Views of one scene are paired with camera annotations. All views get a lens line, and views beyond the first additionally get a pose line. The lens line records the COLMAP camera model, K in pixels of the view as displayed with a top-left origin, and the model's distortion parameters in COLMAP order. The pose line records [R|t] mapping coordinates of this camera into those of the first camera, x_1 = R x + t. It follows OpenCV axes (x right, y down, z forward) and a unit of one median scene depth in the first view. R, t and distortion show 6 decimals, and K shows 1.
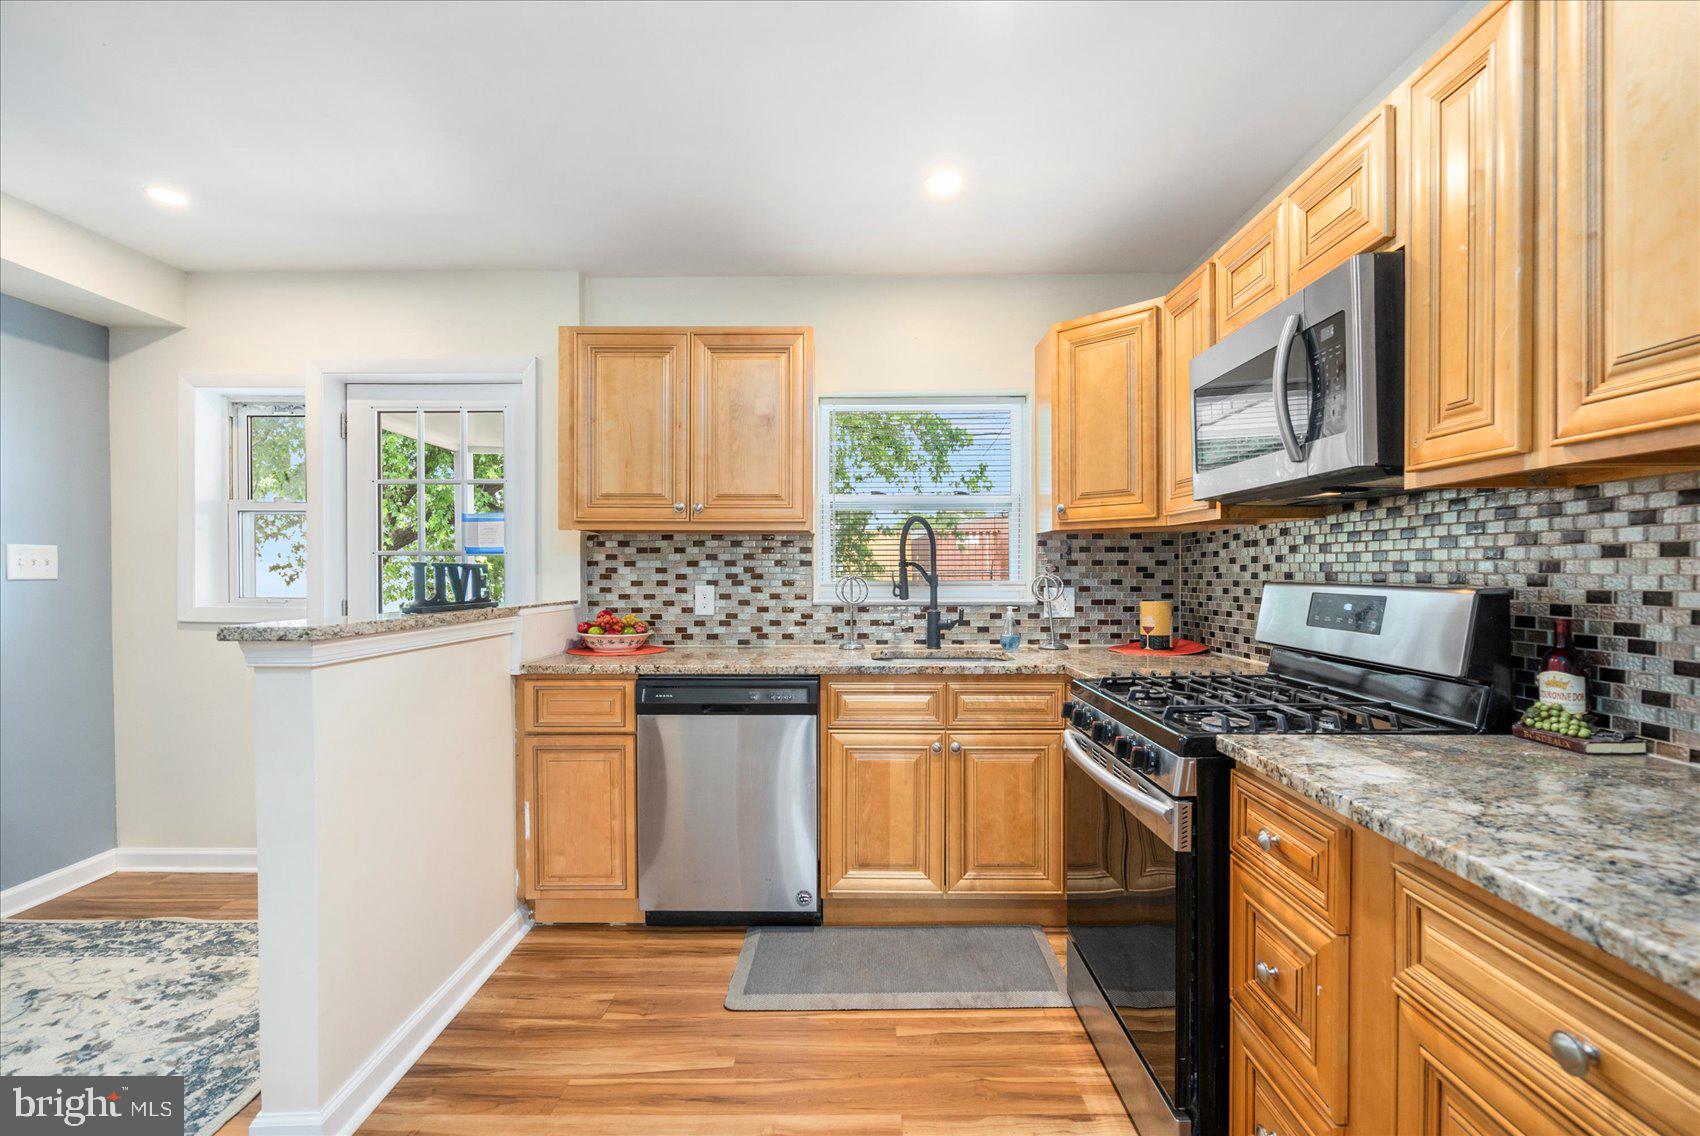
lens RADIAL K [[791.4, 0, 847.0], [0, 791.4, 577.6], [0, 0, 1]] dist [-0.014983, 0.009657]
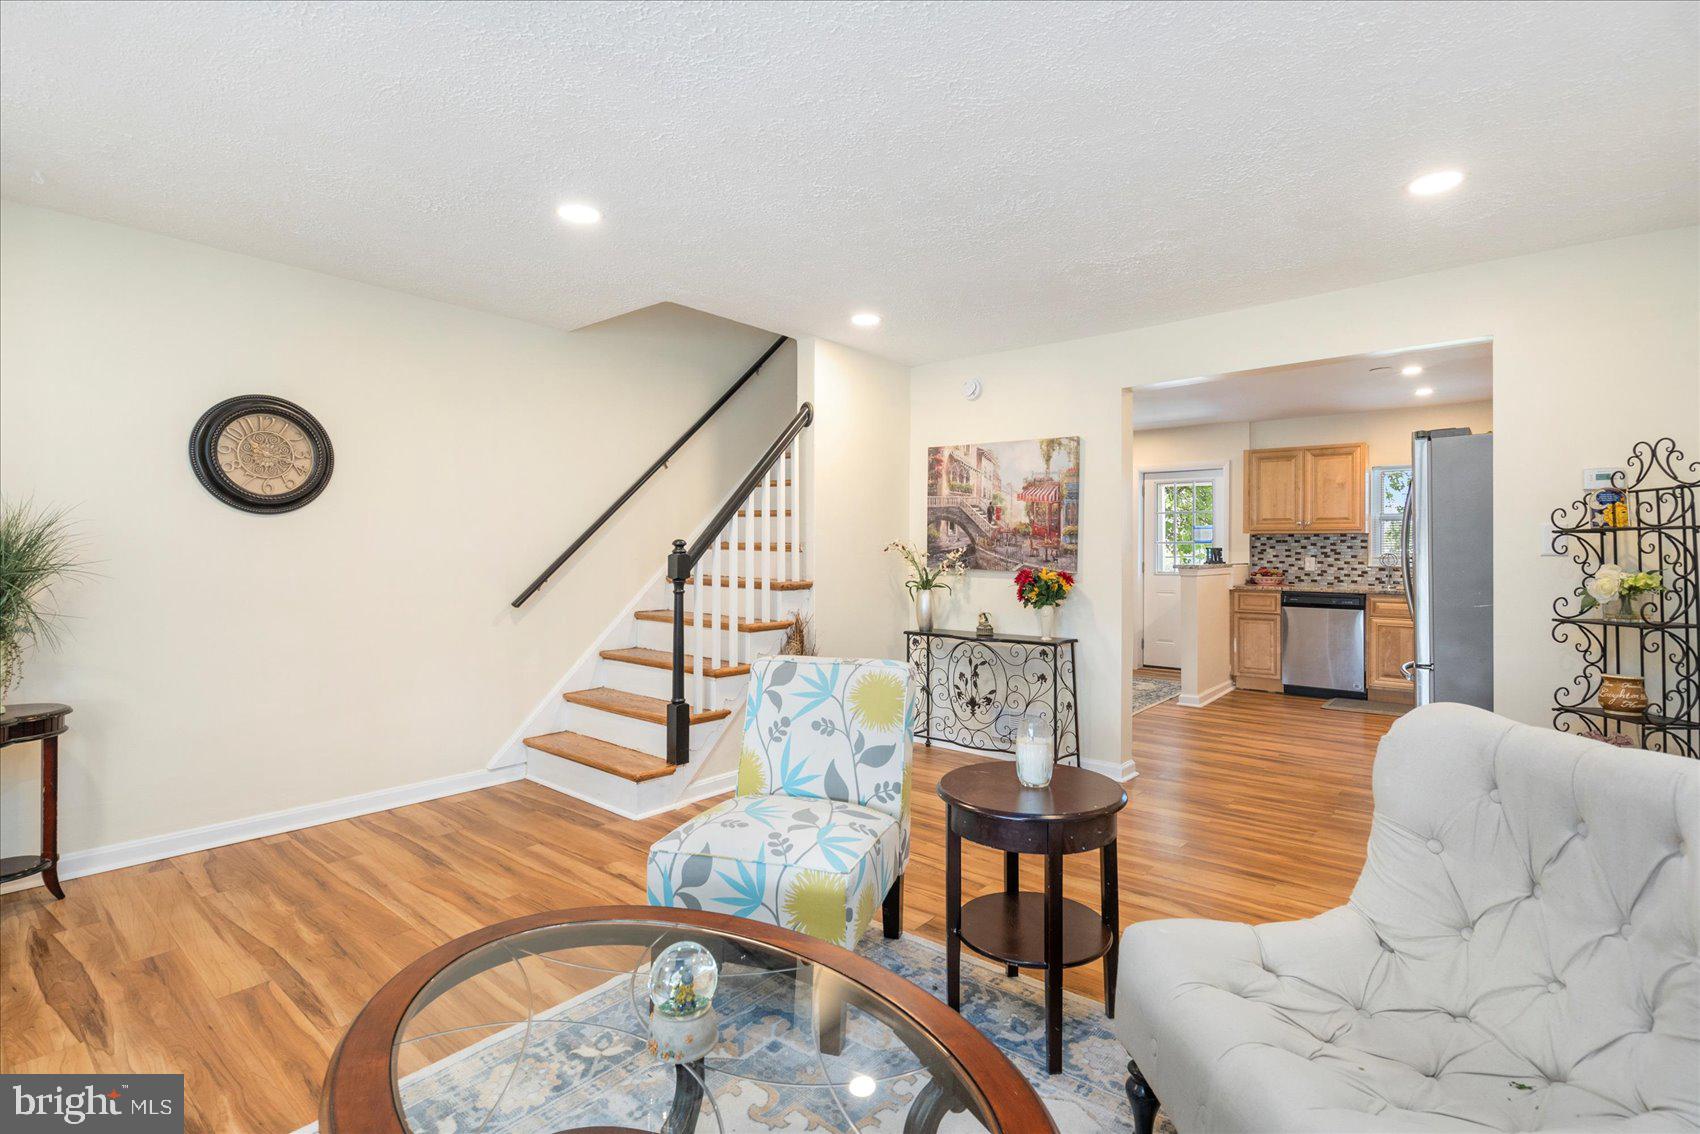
lens RADIAL K [[790.0, 0, 855.8], [0, 790.0, 541.9], [0, 0, 1]] dist [-0.014604, 0.010858]
pose [[0.779377, -0.001796, -0.626553, 0.252497], [-0.012187, 0.999763, -0.018026, 0.026299], [0.626437, 0.021685, 0.779170, -1.822246]]
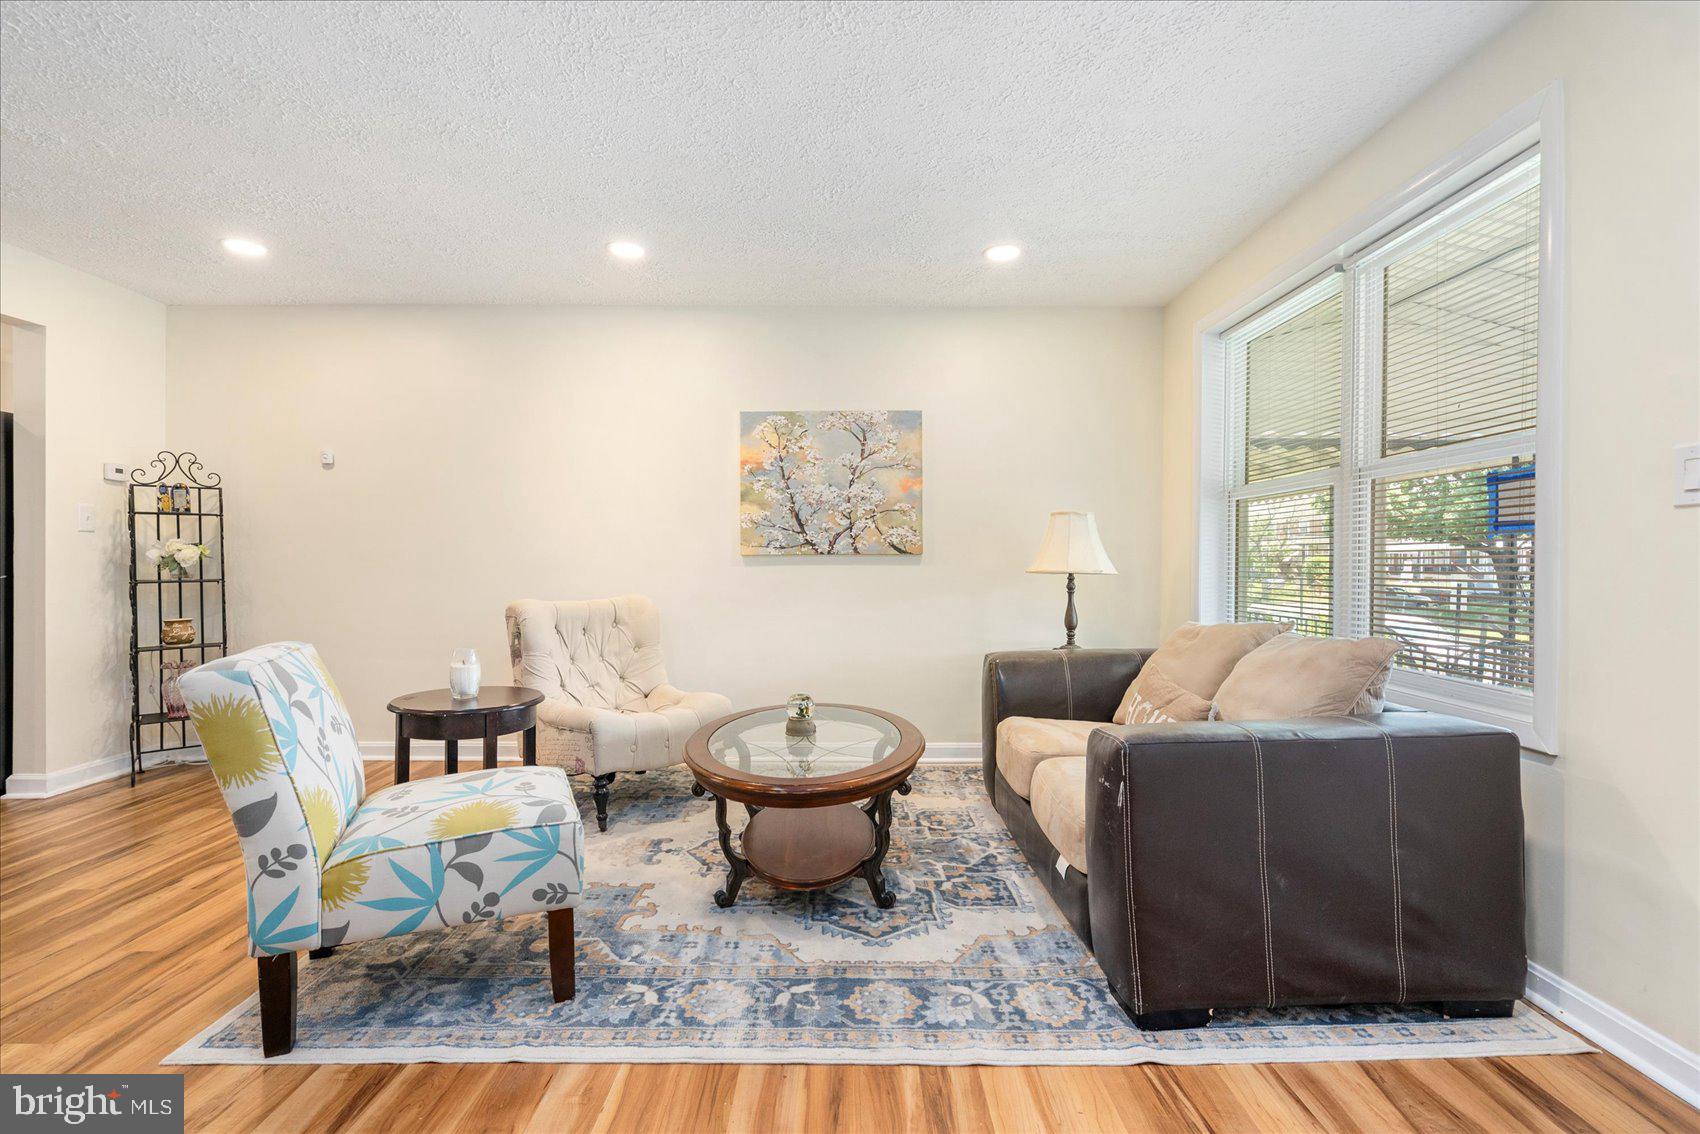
lens RADIAL K [[787.3, 0, 860.2], [0, 787.3, 560.5], [0, 0, 1]] dist [-0.011364, 0.009777]
pose [[-0.029491, 0.008493, 0.999529, -1.080867], [0.004548, 0.999955, -0.008362, 0.081100], [-0.999555, 0.004299, -0.029529, -1.588747]]
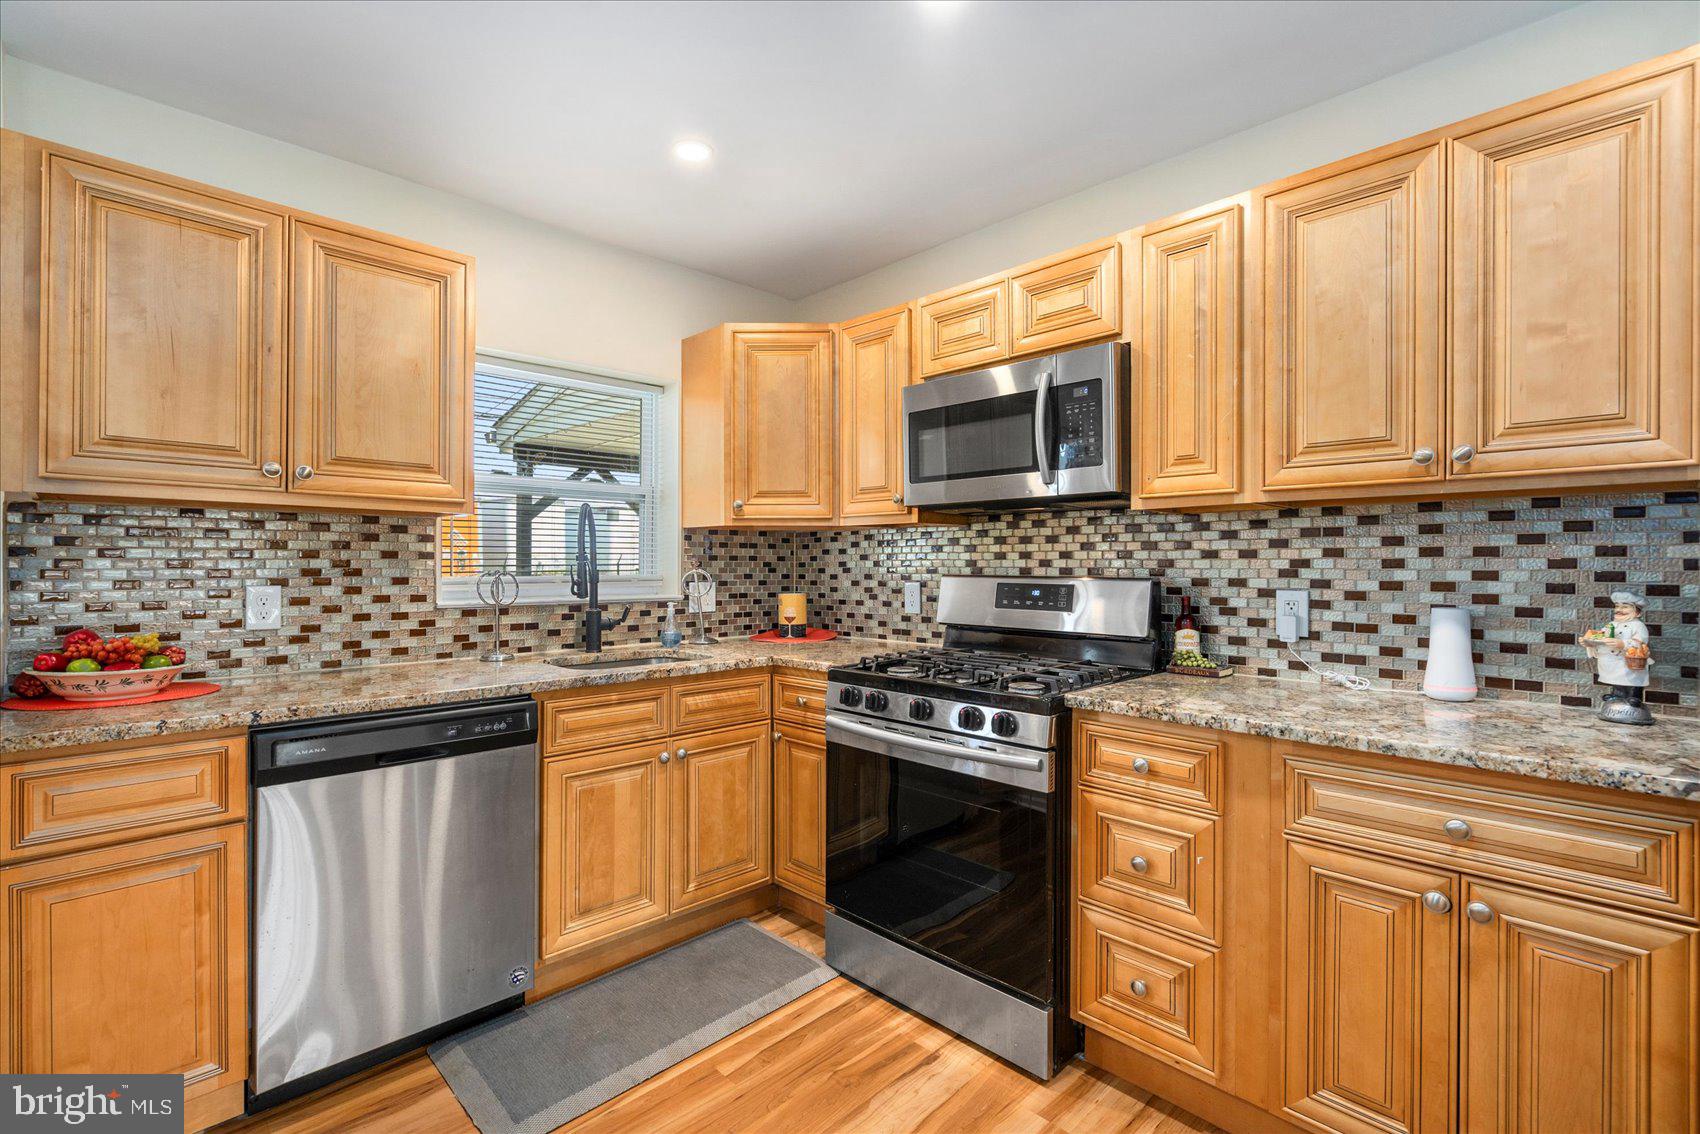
lens RADIAL K [[779.6, 0, 854.0], [0, 779.6, 564.1], [0, 0, 1]] dist [-0.011525, 0.009597]
pose [[0.697073, 0.003753, 0.716990, -0.371190], [0.004340, 0.999946, -0.009454, -0.000548], [-0.716987, 0.009702, 0.697019, 0.202698]]
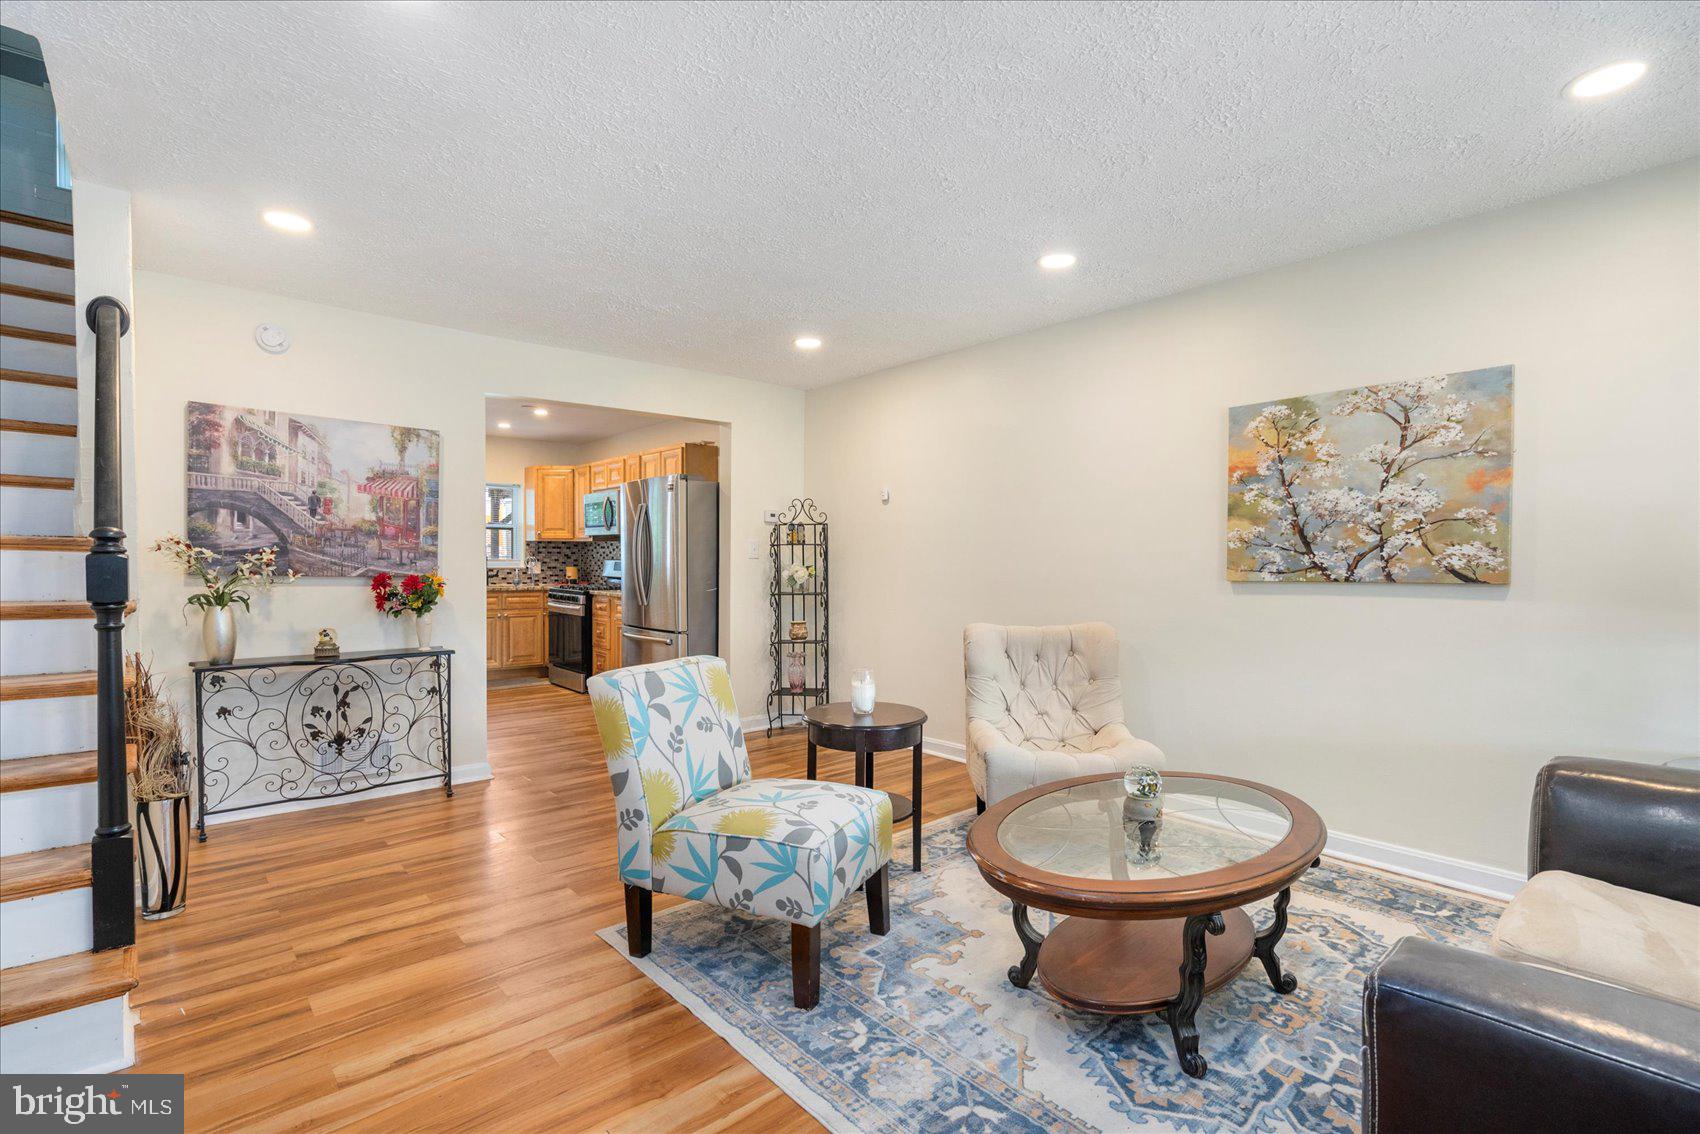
lens RADIAL K [[791.4, 0, 847.0], [0, 791.4, 576.6], [0, 0, 1]] dist [-0.014983, 0.009657]
pose [[0.742356, -0.004916, 0.669988, -0.851620], [-0.002534, 0.999945, 0.010145, 0.038043], [-0.670001, -0.009229, 0.742303, -1.938858]]
